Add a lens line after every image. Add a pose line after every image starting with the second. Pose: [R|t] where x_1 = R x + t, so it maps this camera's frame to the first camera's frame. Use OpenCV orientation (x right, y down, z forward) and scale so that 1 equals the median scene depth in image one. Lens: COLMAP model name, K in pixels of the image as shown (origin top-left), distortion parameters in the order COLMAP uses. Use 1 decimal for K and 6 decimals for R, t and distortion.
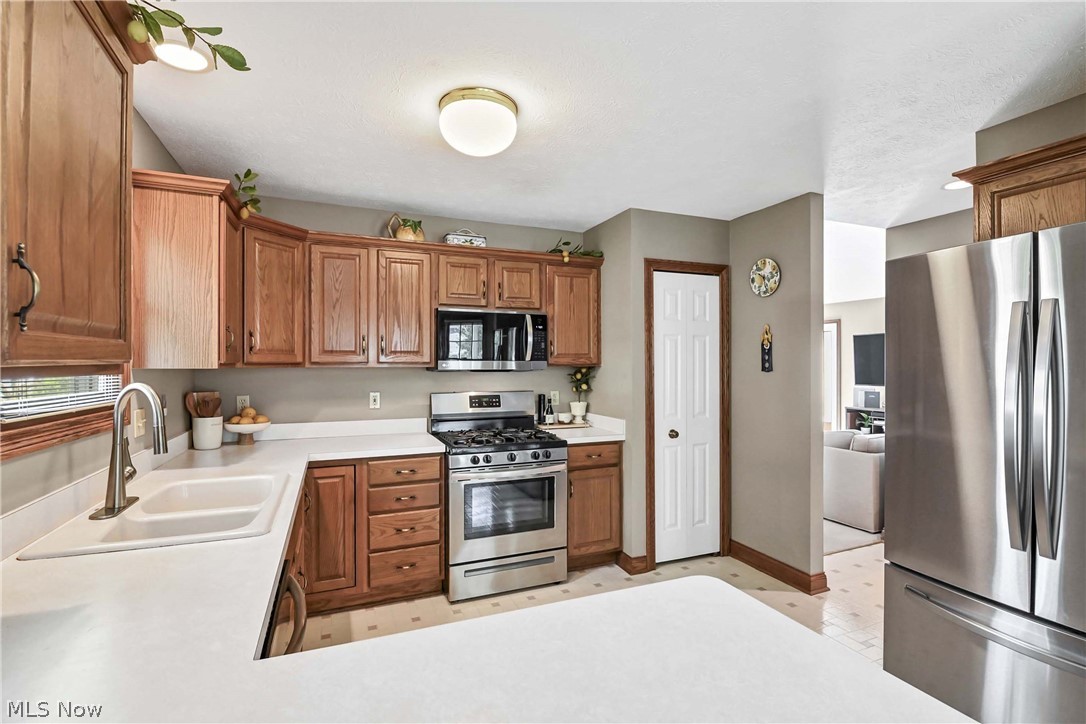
lens RADIAL K [[485.6, 0, 535.2], [0, 485.6, 367.4], [0, 0, 1]] dist [-0.005443, -0.006581]
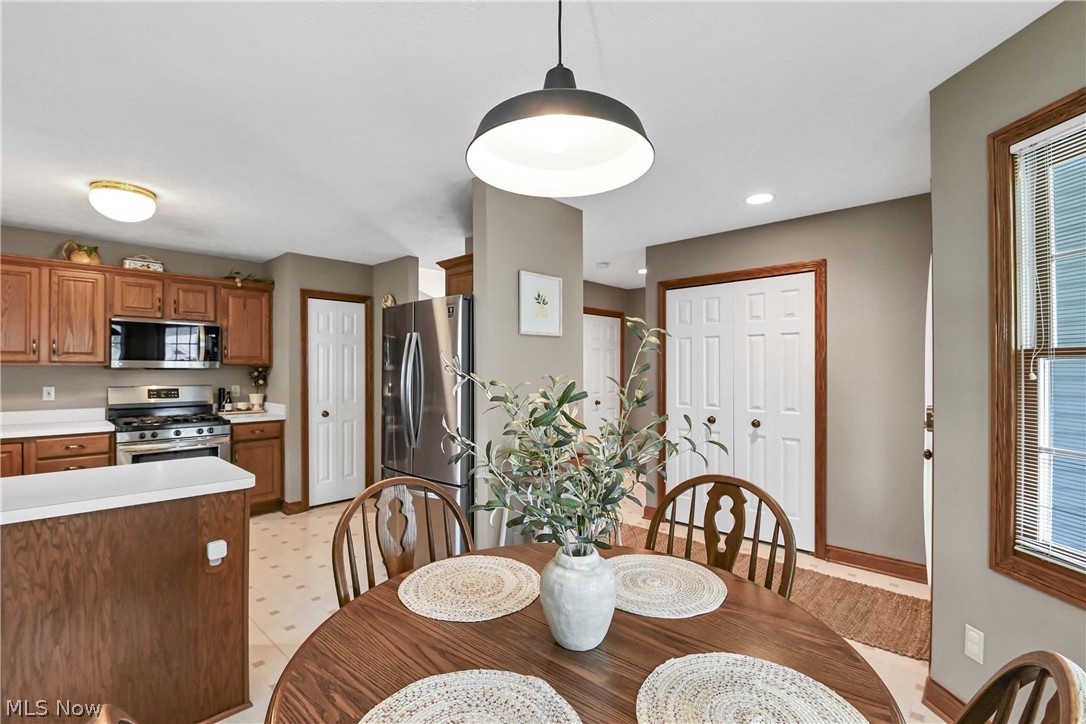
lens RADIAL K [[485.6, 0, 535.0], [0, 485.6, 369.3], [0, 0, 1]] dist [-0.005443, -0.006581]
pose [[0.910291, 0.001832, 0.413966, 0.262144], [0.000113, 0.999989, -0.004673, 0.014112], [-0.413970, 0.004301, 0.910280, -0.548111]]
